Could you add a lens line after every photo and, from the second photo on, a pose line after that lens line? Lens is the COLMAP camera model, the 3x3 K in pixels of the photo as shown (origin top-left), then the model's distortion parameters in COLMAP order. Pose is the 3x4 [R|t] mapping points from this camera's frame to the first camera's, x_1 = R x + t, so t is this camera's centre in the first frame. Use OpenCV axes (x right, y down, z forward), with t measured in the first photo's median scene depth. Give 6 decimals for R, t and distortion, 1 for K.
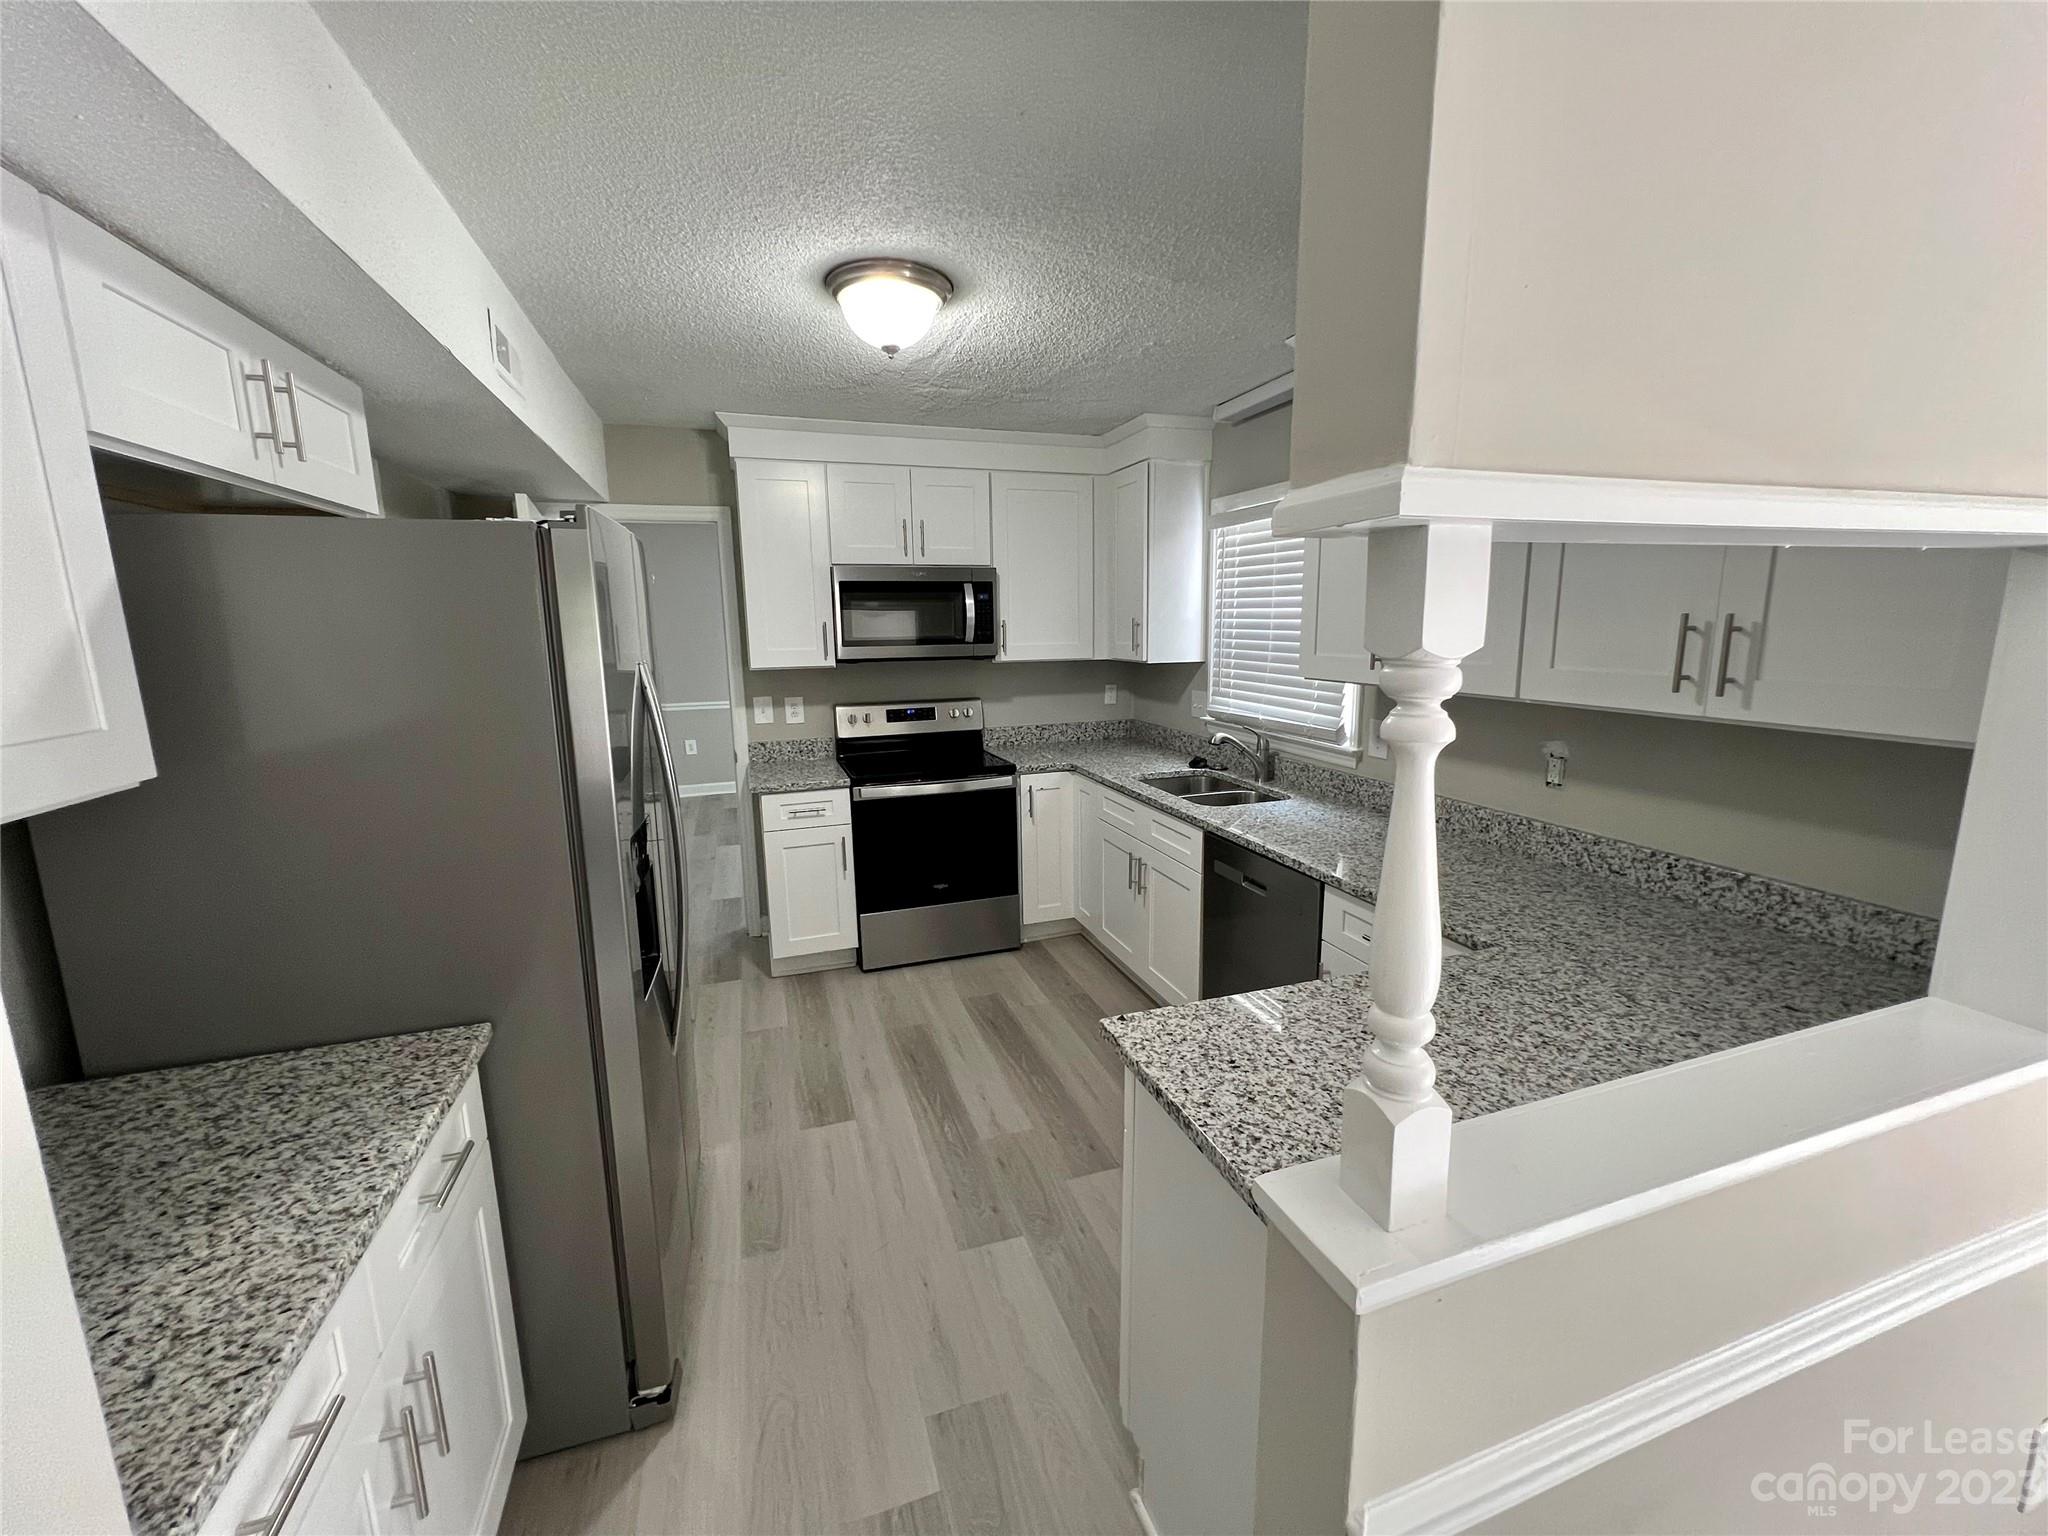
lens RADIAL K [[815.0, 0, 1015.5], [0, 815.0, 758.3], [0, 0, 1]] dist [0.003988, 0.000189]
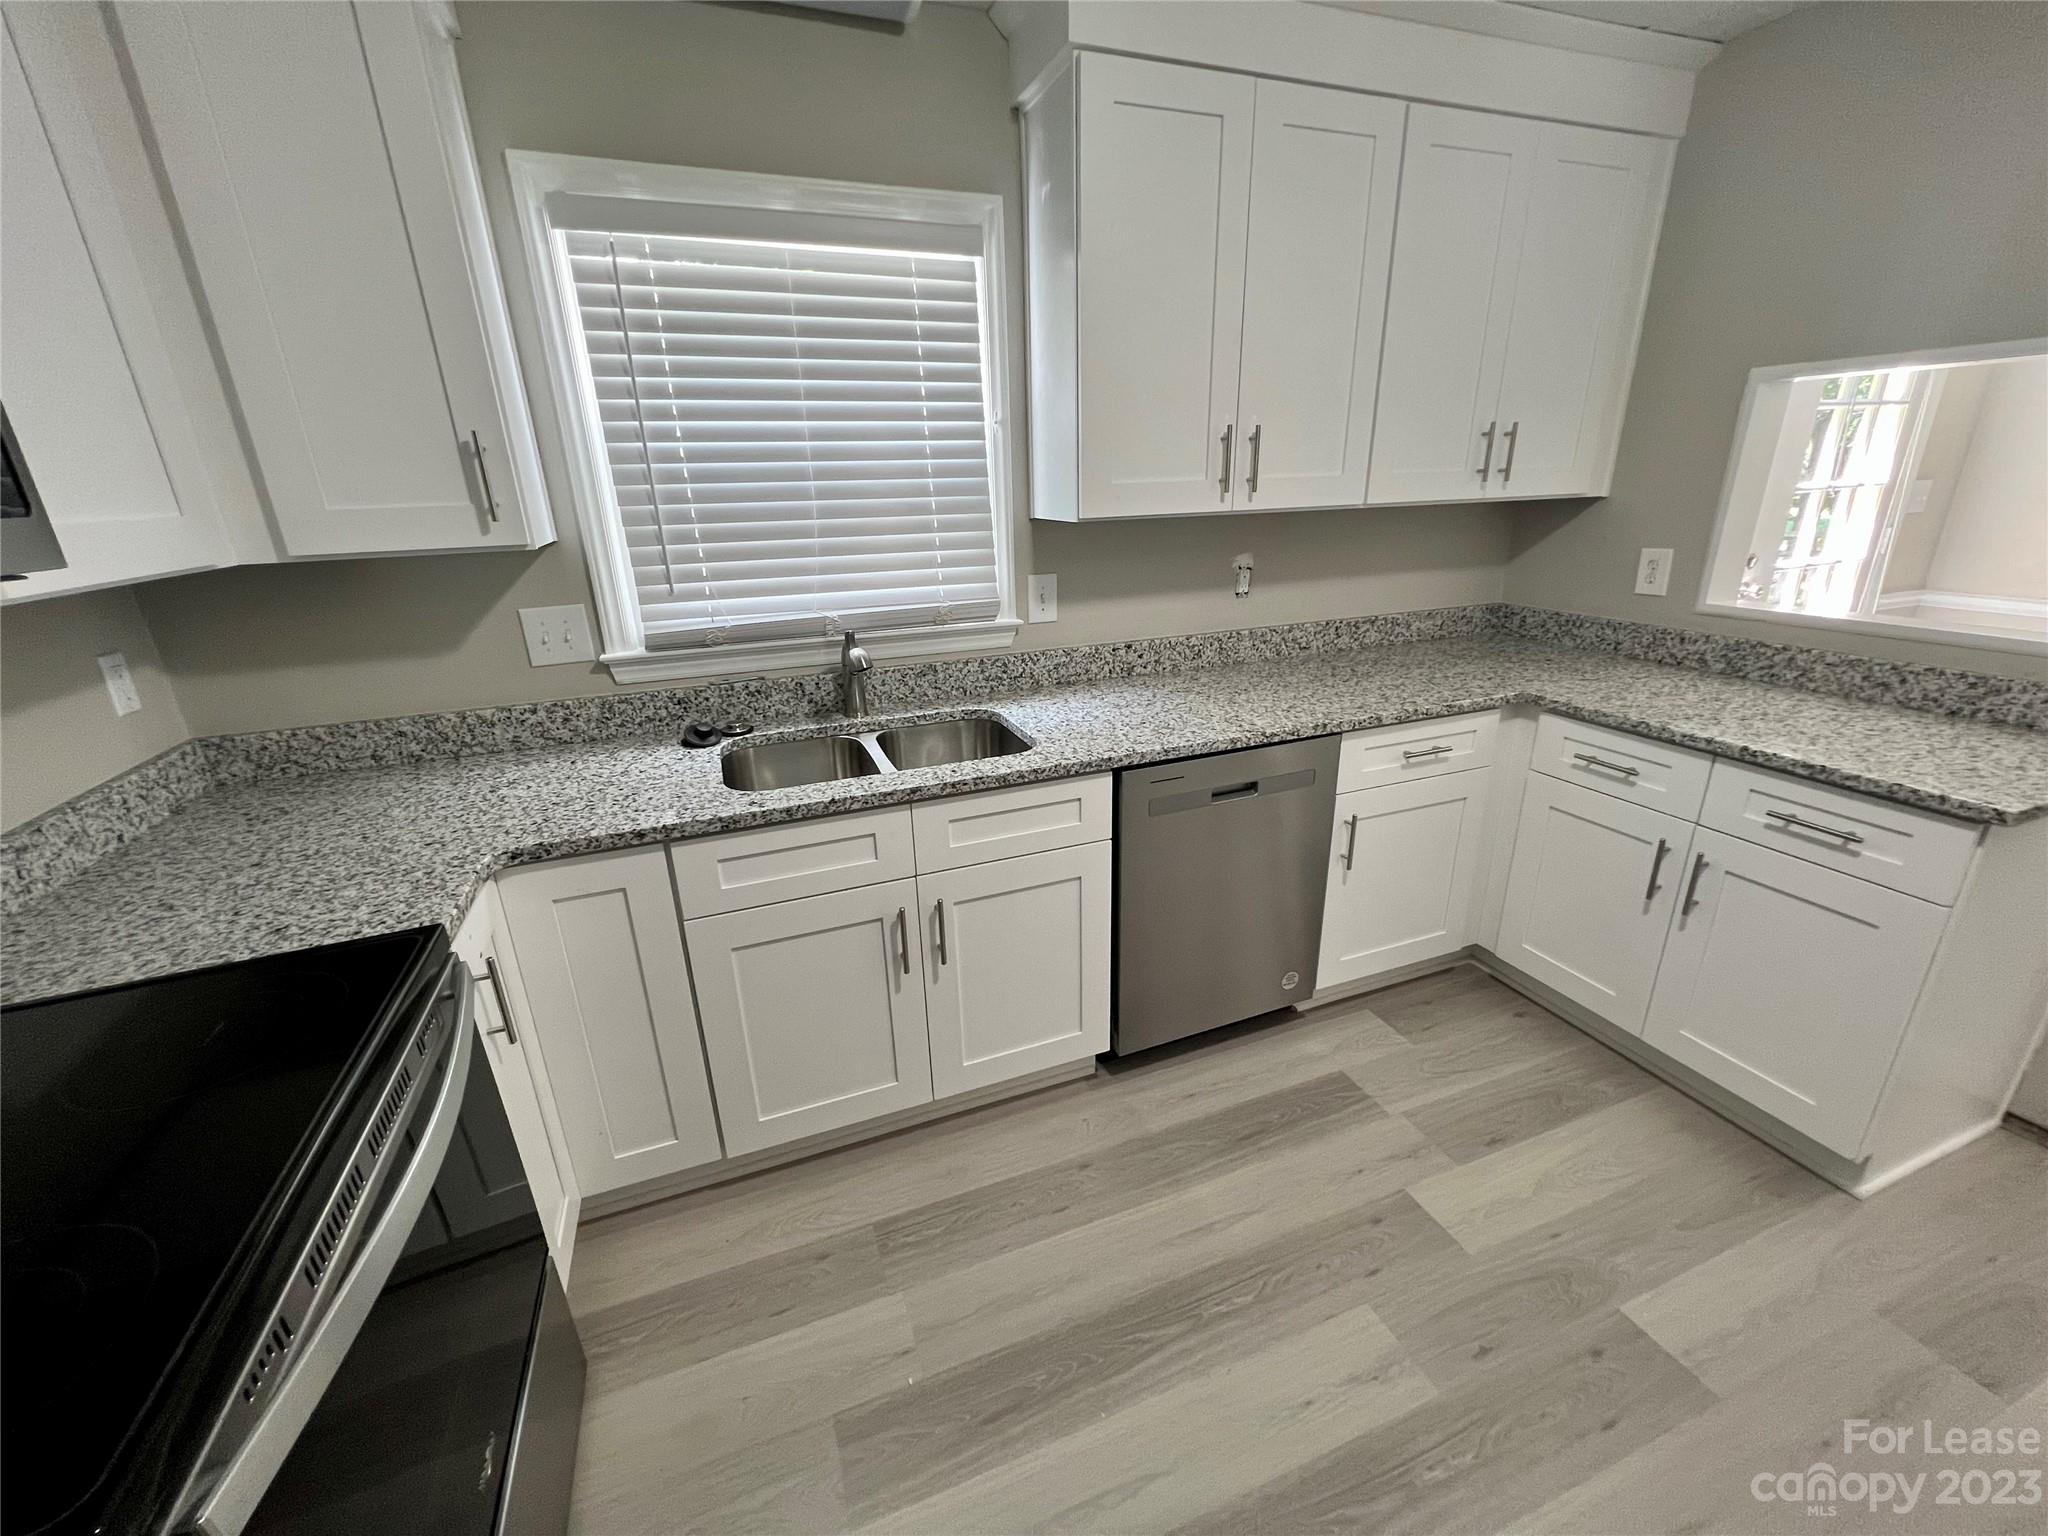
lens RADIAL K [[815.0, 0, 1016.7], [0, 815.0, 769.4], [0, 0, 1]] dist [0.003988, 0.000189]
pose [[-0.035062, -0.319119, 0.947066, -0.332482], [0.200835, 0.926066, 0.319478, -0.118424], [-0.978997, 0.201406, 0.031620, 0.950457]]
